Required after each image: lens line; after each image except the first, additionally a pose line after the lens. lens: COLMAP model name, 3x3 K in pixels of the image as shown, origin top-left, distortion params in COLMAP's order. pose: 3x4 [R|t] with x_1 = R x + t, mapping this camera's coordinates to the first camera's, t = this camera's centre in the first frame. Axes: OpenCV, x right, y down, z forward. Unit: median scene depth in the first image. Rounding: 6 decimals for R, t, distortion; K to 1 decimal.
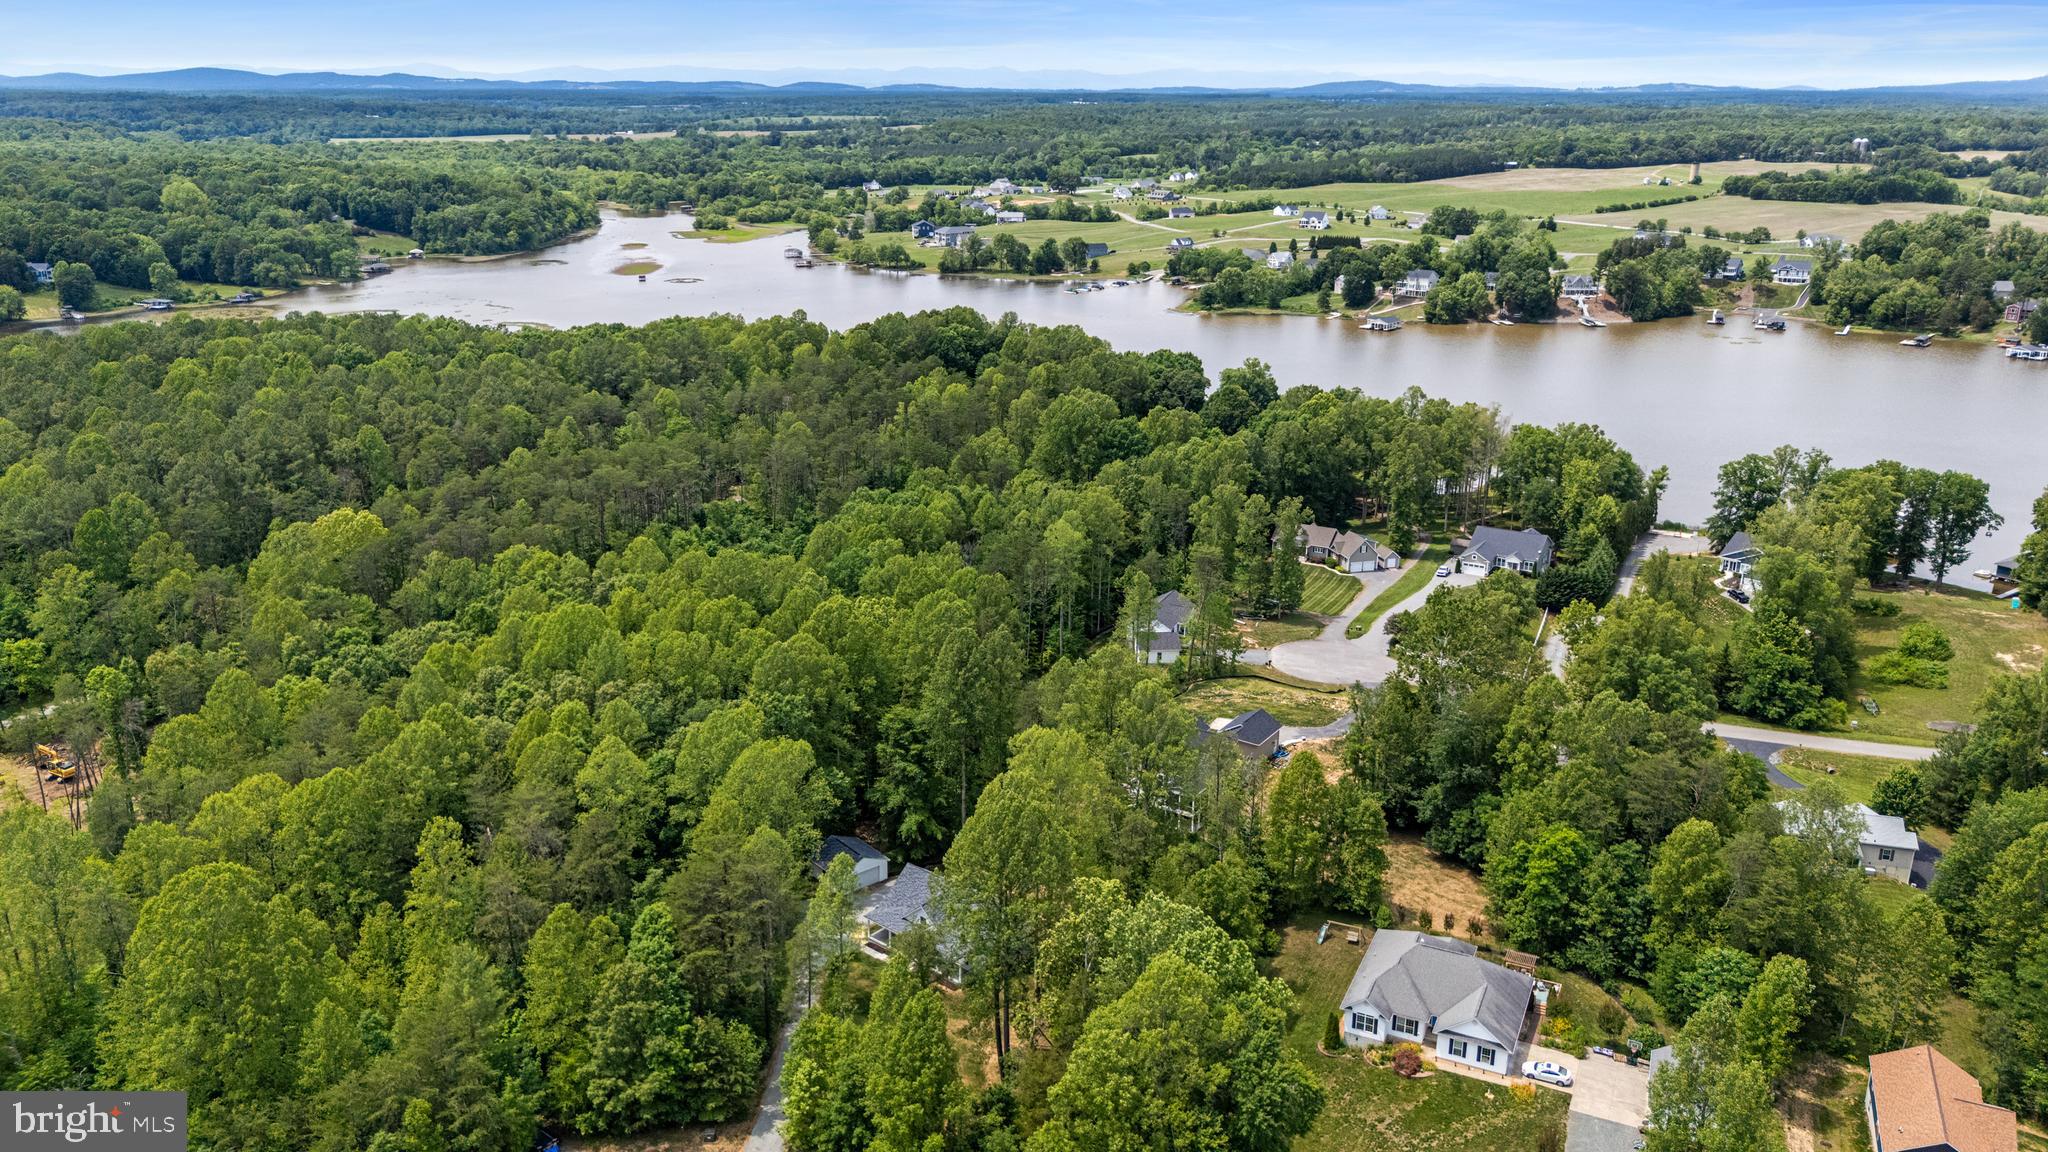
lens RADIAL K [[1500.9, 0, 1027.1], [0, 1500.9, 575.2], [0, 0, 1]] dist [0.059427, -0.056771]
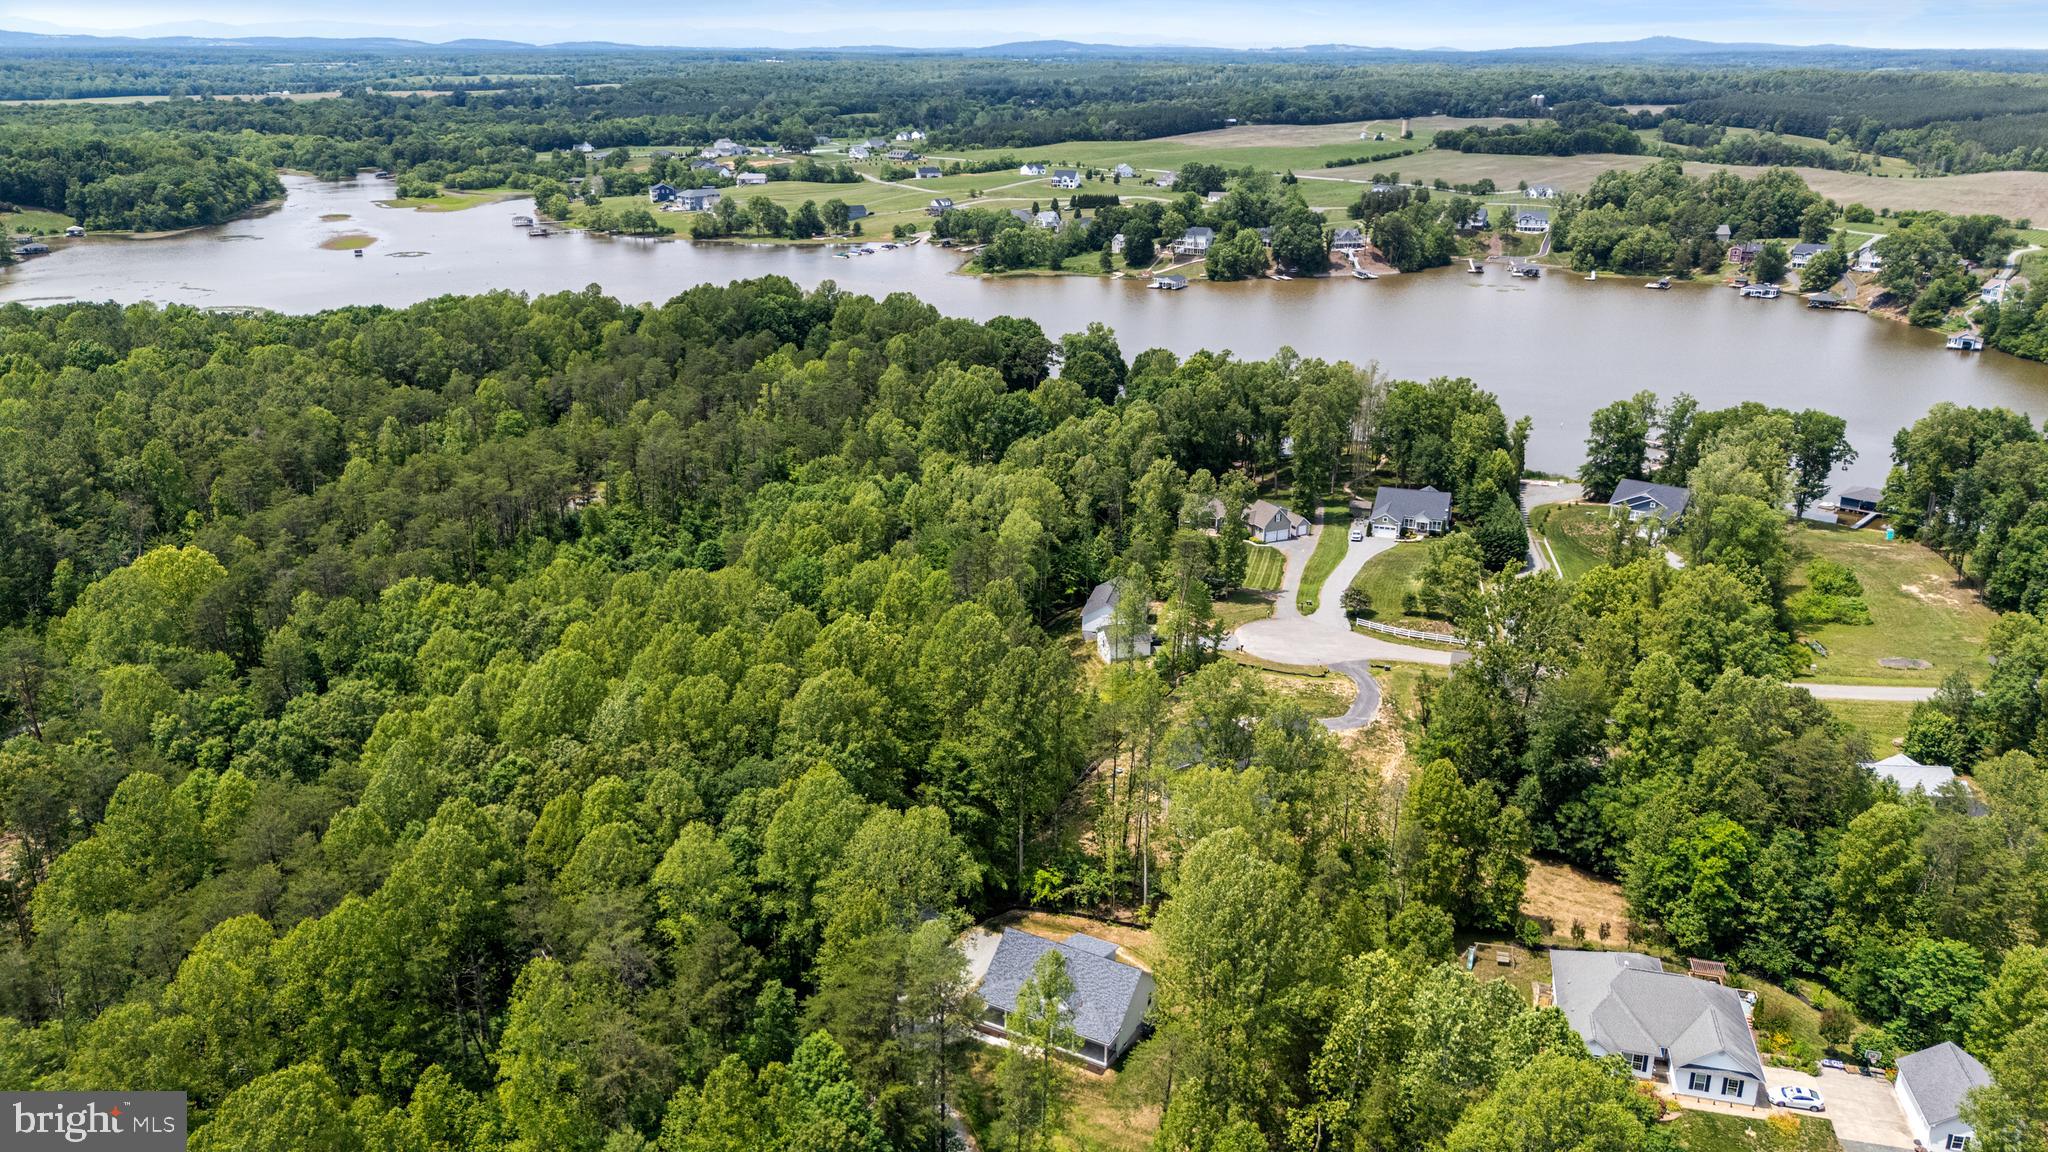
lens RADIAL K [[1500.9, 0, 1027.1], [0, 1500.9, 575.2], [0, 0, 1]] dist [0.059427, -0.056771]
pose [[0.980642, -0.065014, 0.184703, -0.051350], [0.060525, 0.997720, 0.029846, -0.008510], [-0.186223, -0.018089, 0.982341, 0.036218]]
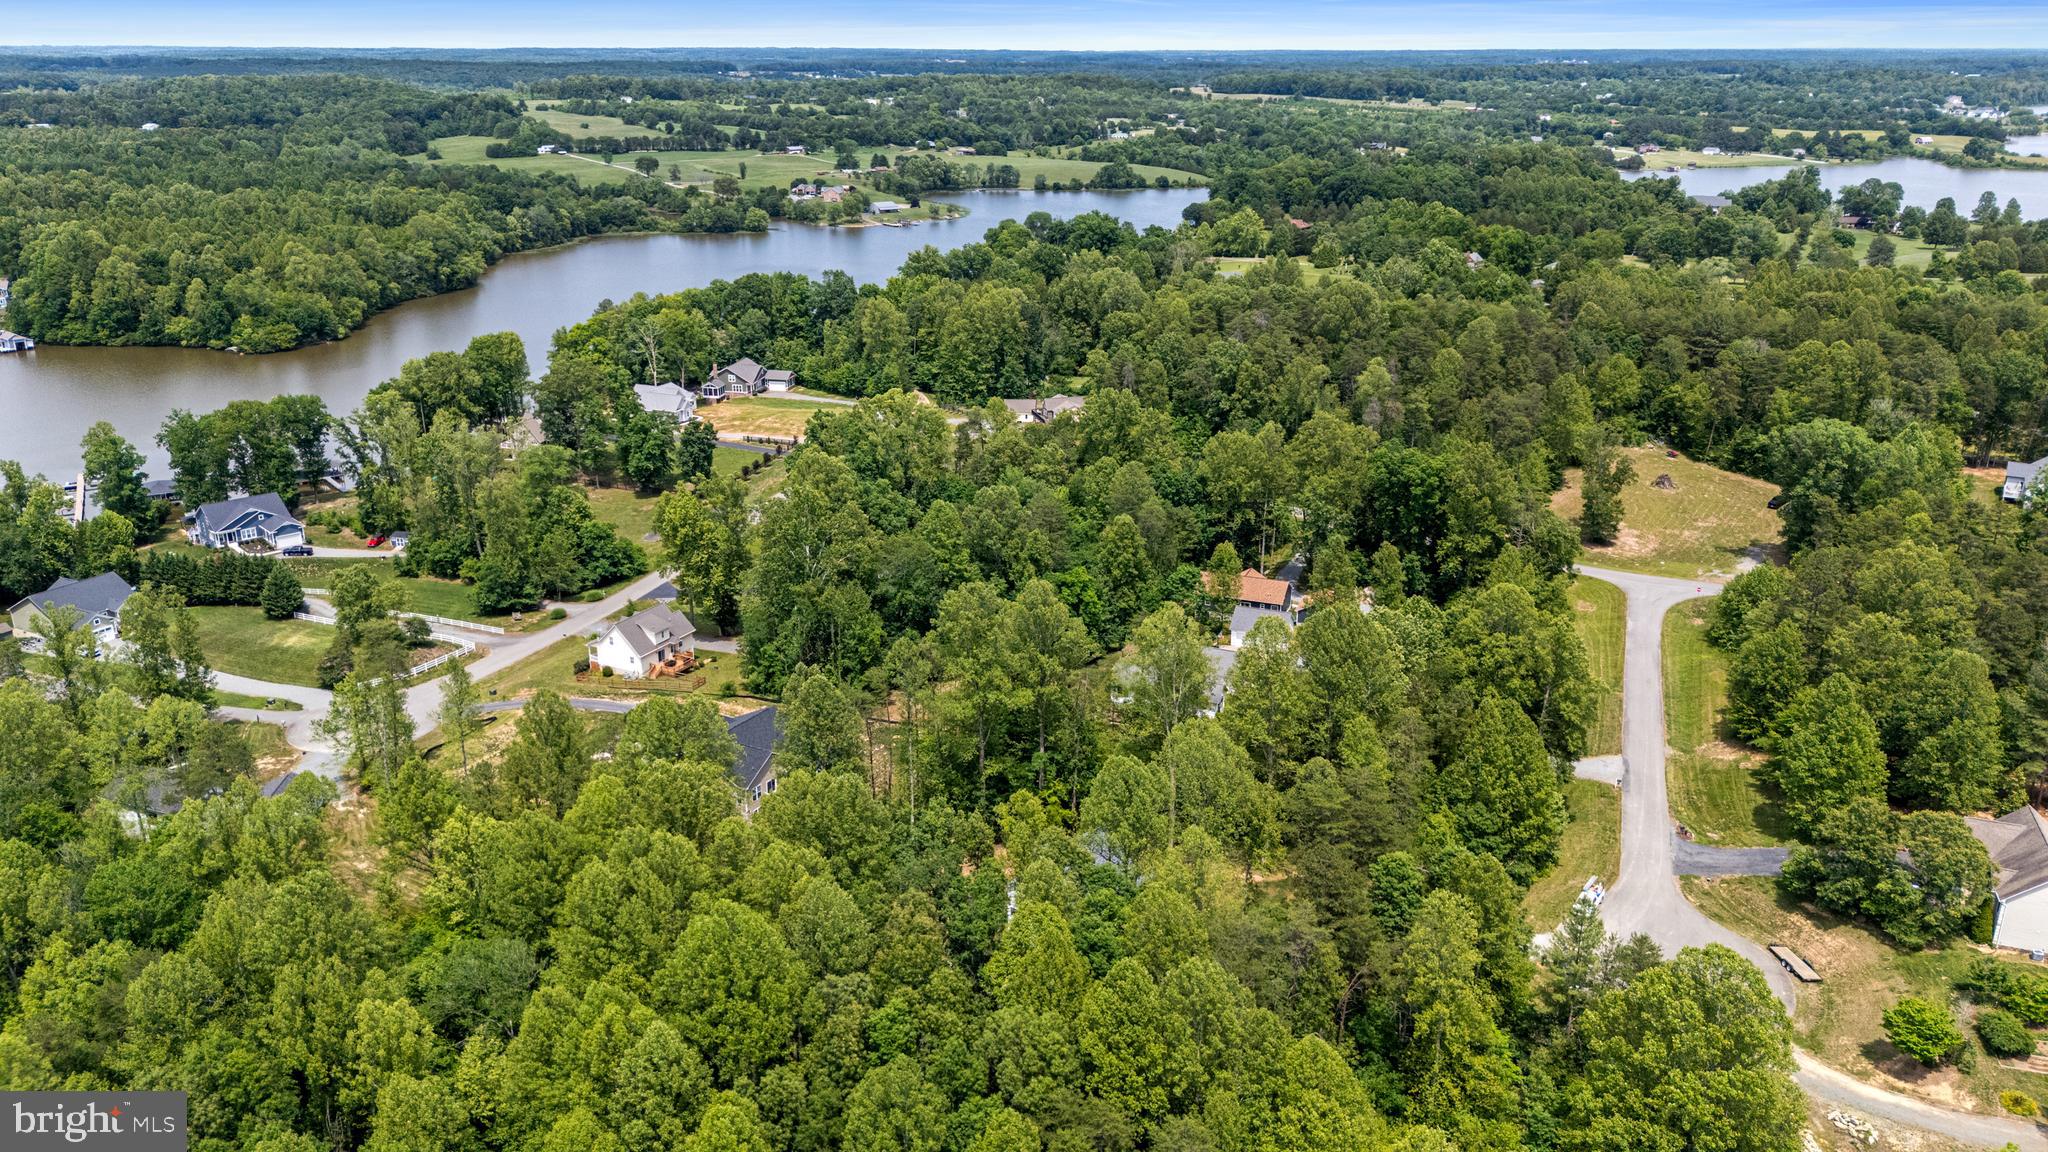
lens RADIAL K [[1496.3, 0, 1026.8], [0, 1496.3, 583.9], [0, 0, 1]] dist [0.065034, -0.067559]
pose [[-0.044005, -0.337409, 0.940329, -0.209879], [0.306279, 0.891360, 0.334171, -0.065477], [-0.950924, 0.302709, 0.064117, 0.211684]]
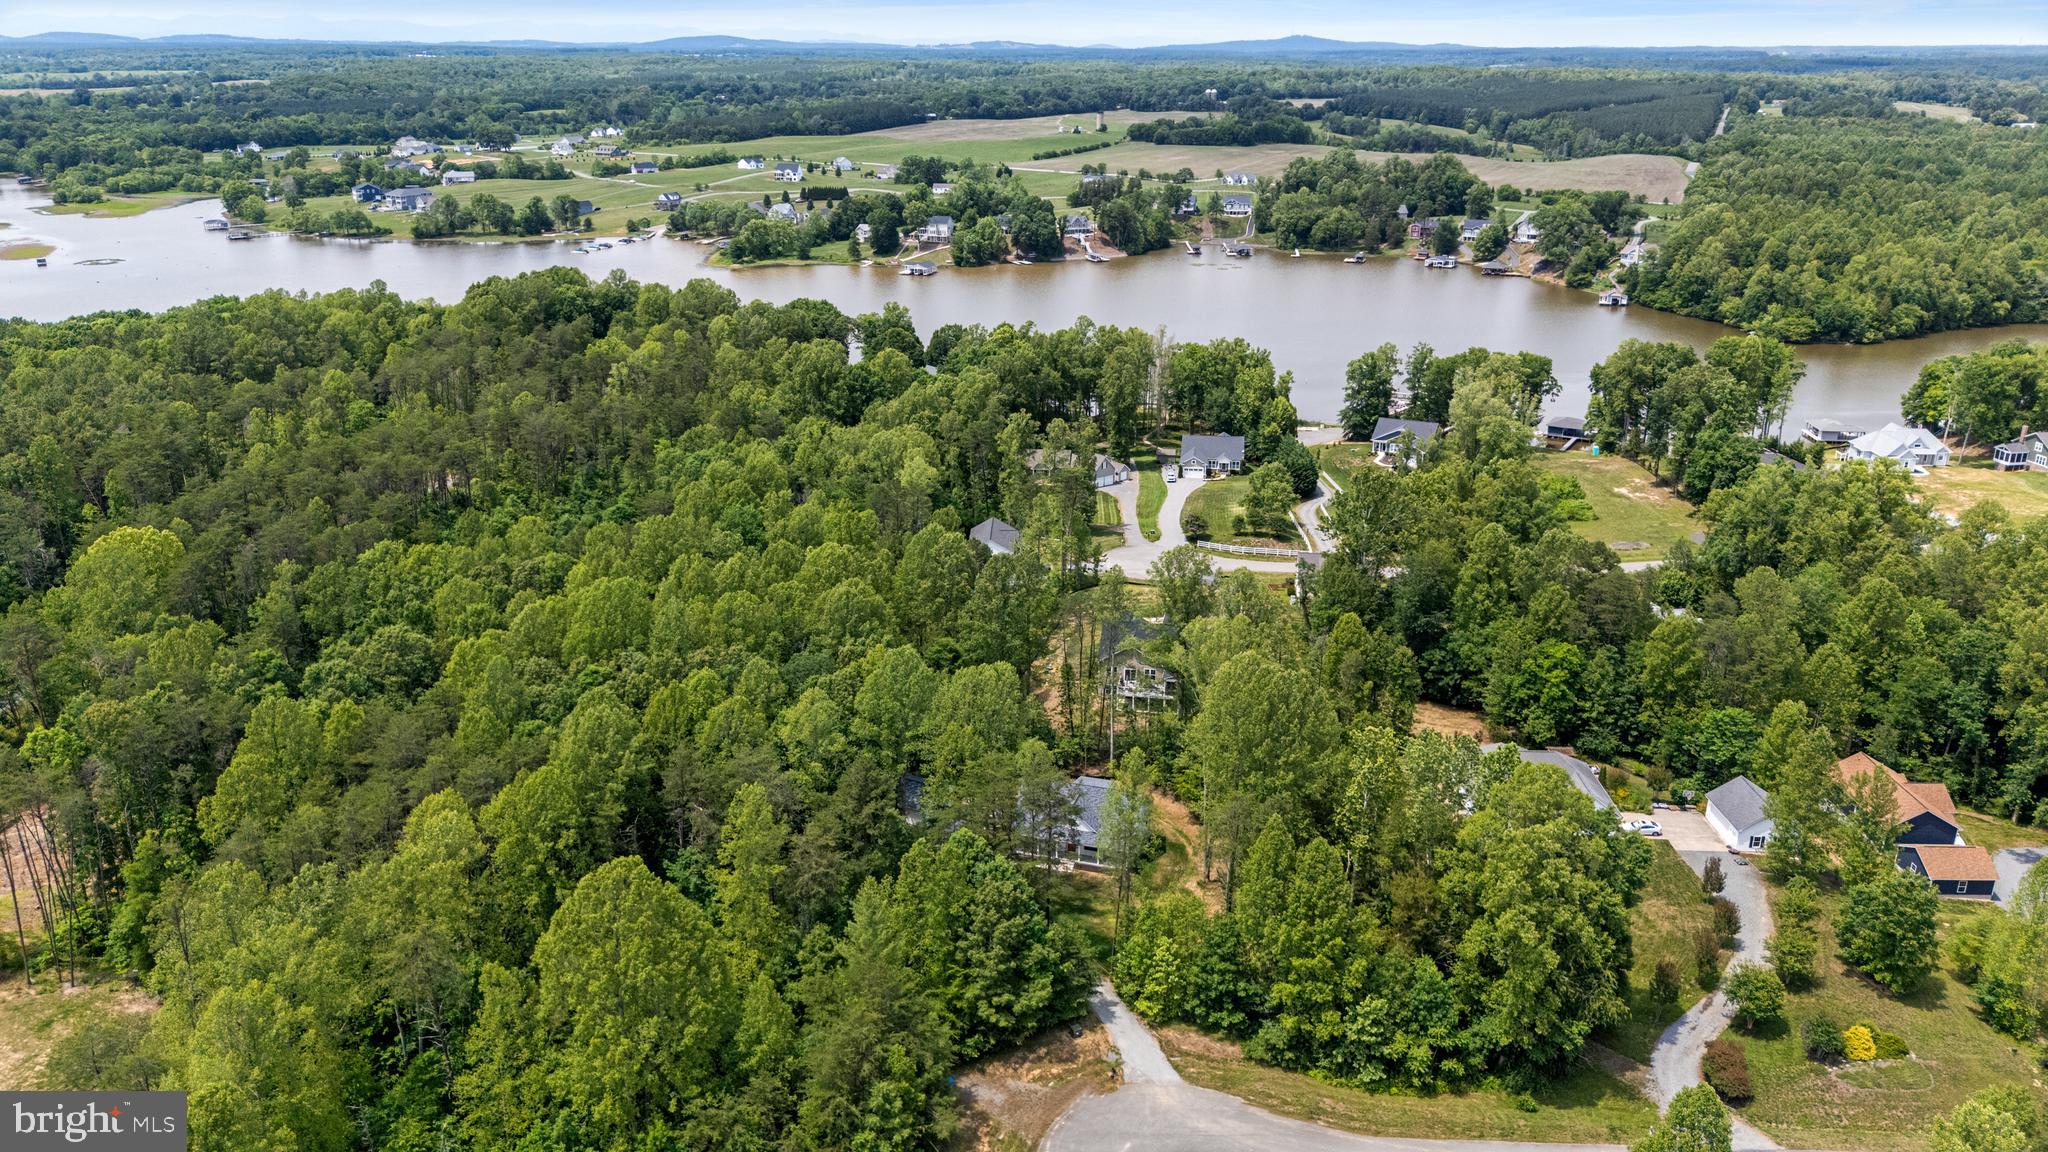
lens RADIAL K [[1496.3, 0, 1026.8], [0, 1496.3, 583.9], [0, 0, 1]] dist [0.065034, -0.067559]
pose [[0.919130, -0.133125, 0.370780, -0.106258], [0.121027, 0.991078, 0.055821, 0.000376], [-0.374904, -0.006432, 0.927042, 0.009648]]
